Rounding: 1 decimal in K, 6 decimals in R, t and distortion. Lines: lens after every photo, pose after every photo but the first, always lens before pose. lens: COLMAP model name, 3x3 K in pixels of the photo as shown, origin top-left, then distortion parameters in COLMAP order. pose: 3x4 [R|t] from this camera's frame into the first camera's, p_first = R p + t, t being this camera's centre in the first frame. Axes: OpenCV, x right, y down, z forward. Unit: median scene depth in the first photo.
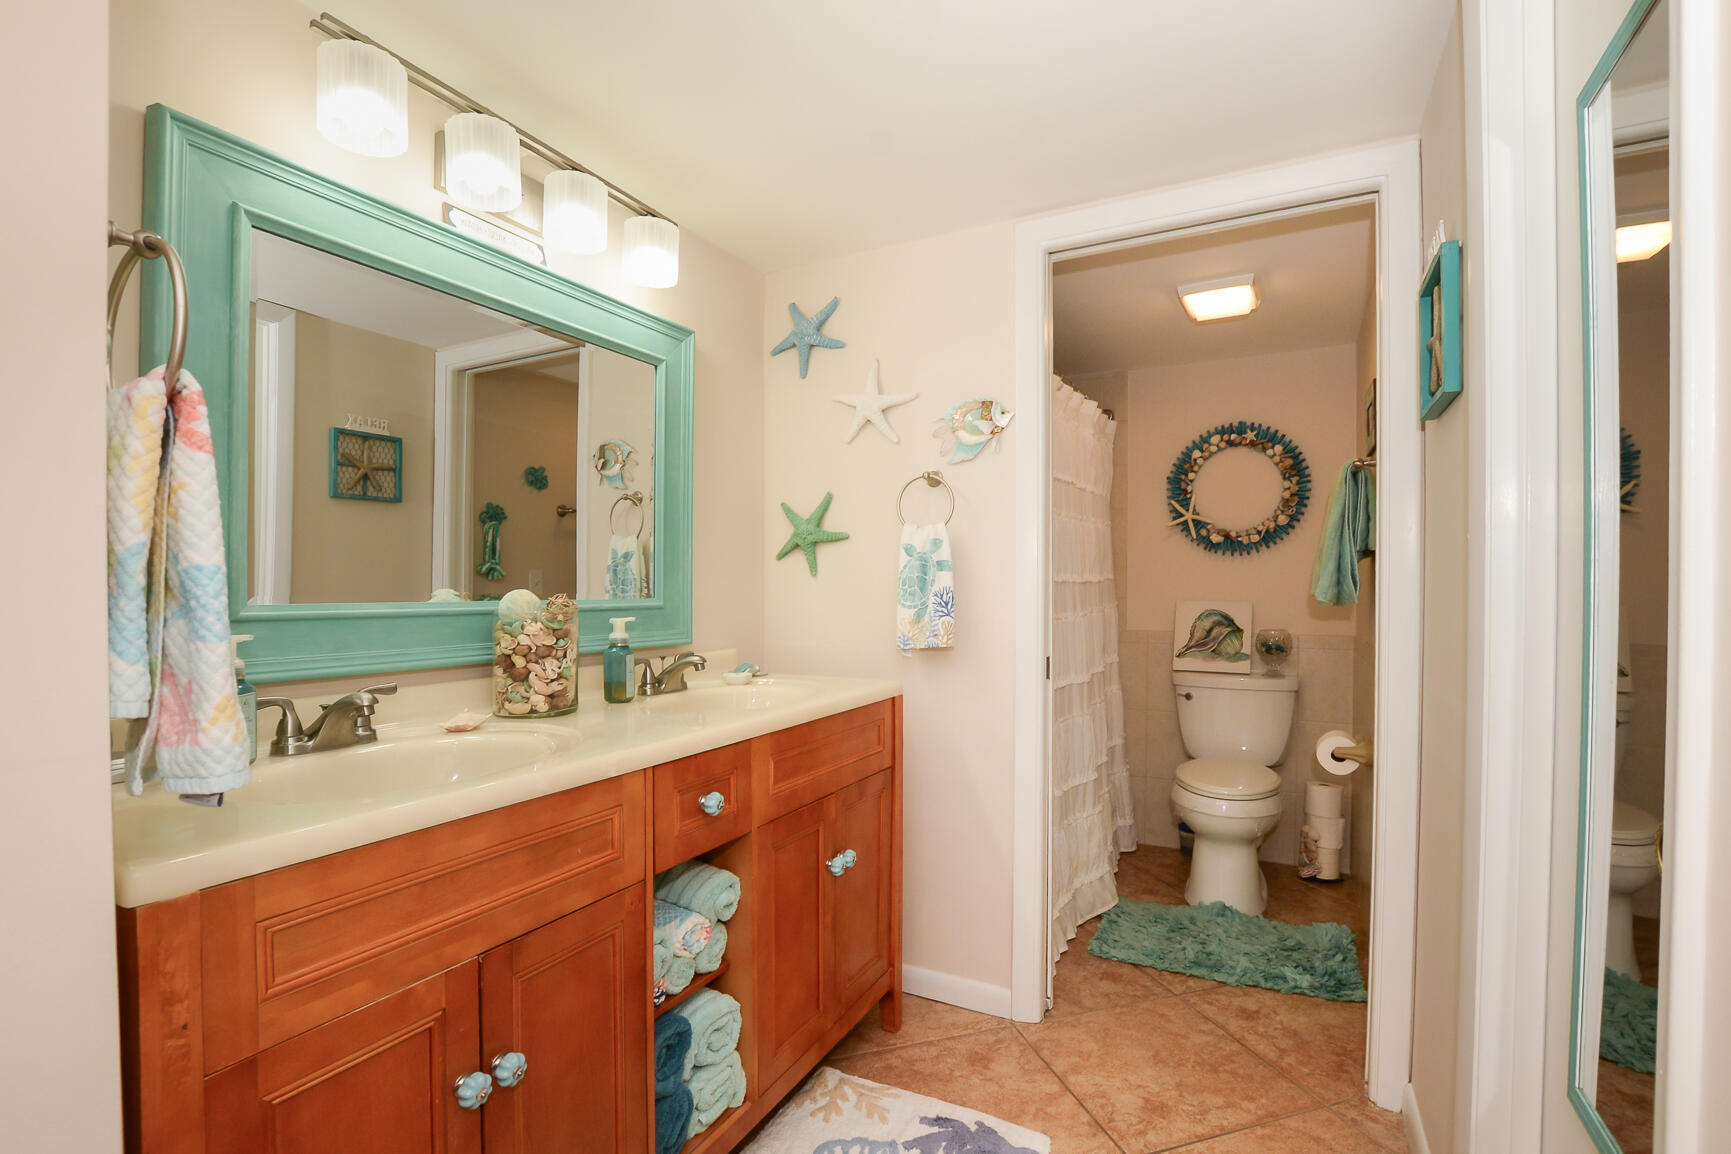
lens RADIAL K [[802.8, 0, 871.9], [0, 802.8, 594.3], [0, 0, 1]] dist [-0.025351, 0.001401]
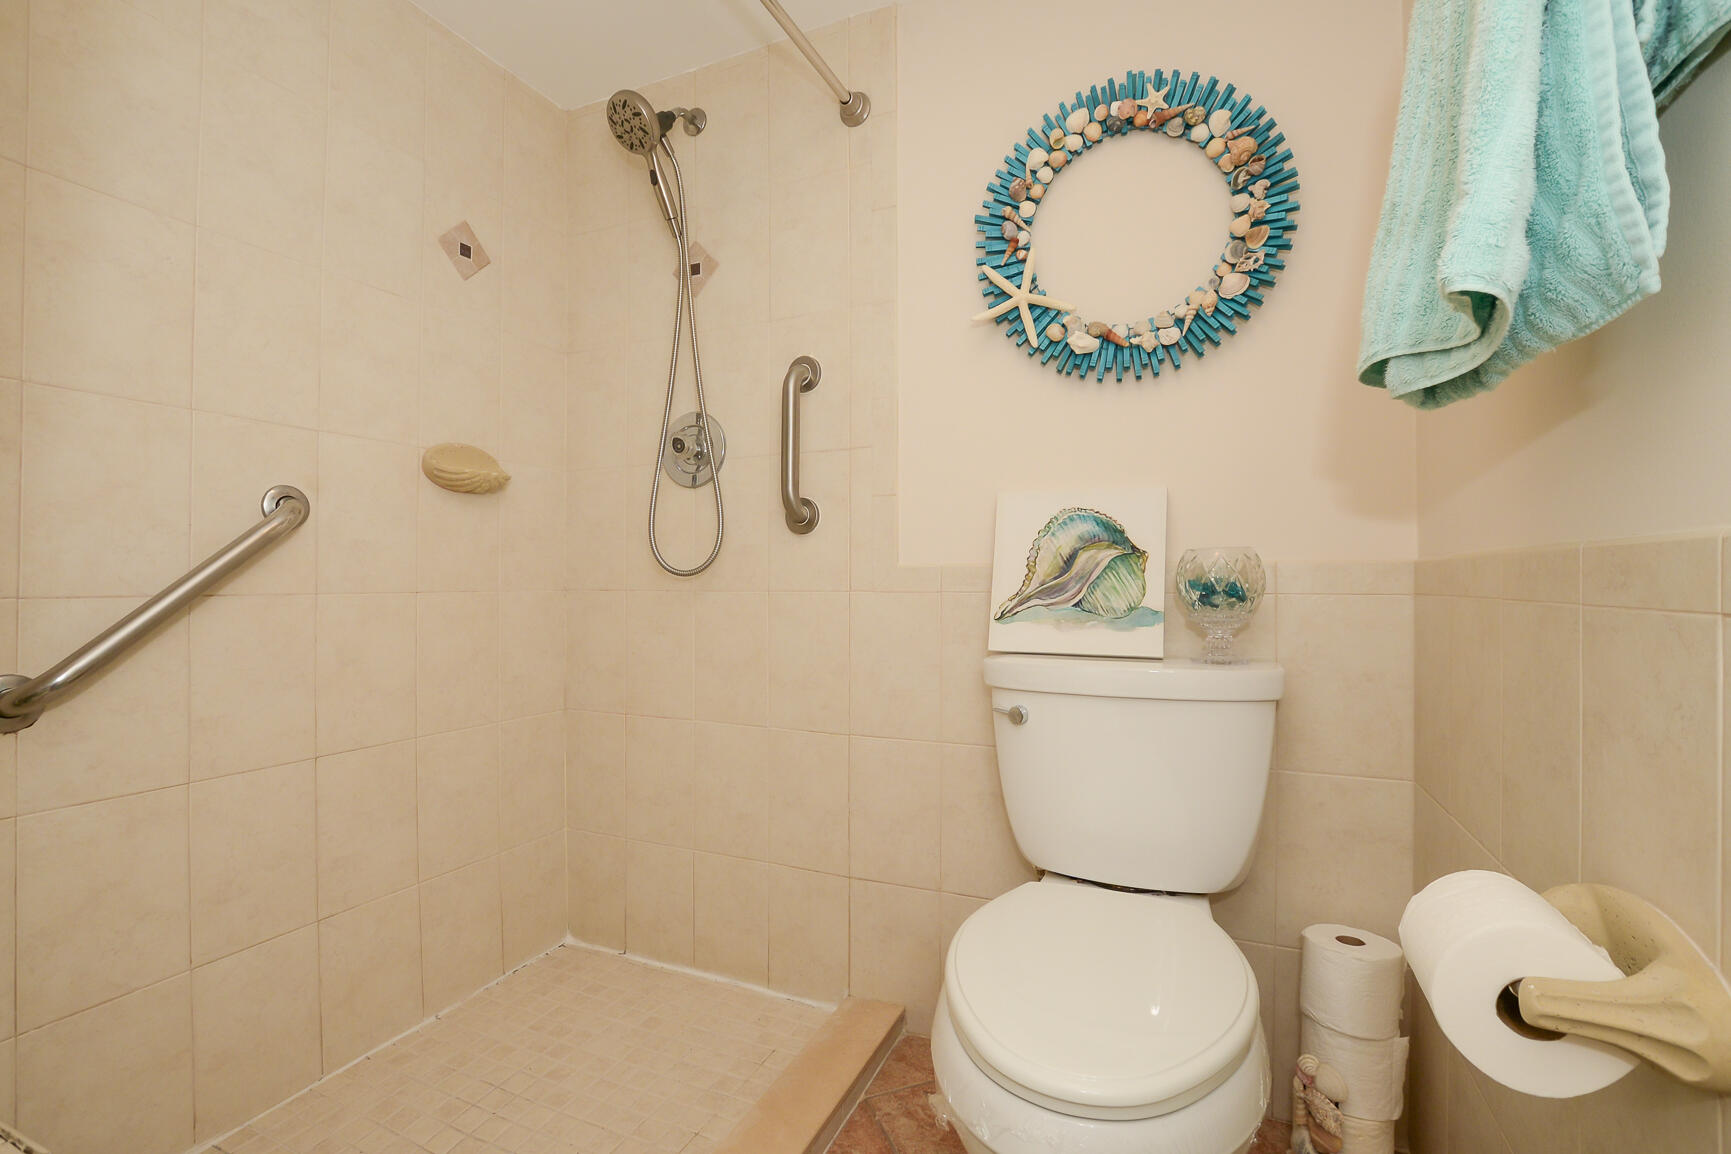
lens RADIAL K [[802.8, 0, 857.9], [0, 802.8, 563.8], [0, 0, 1]] dist [-0.025351, 0.001401]
pose [[0.998516, -0.018700, 0.051147, 0.286425], [0.018460, 0.999816, 0.005172, 0.044541], [-0.051235, -0.004220, 0.998678, 0.576390]]
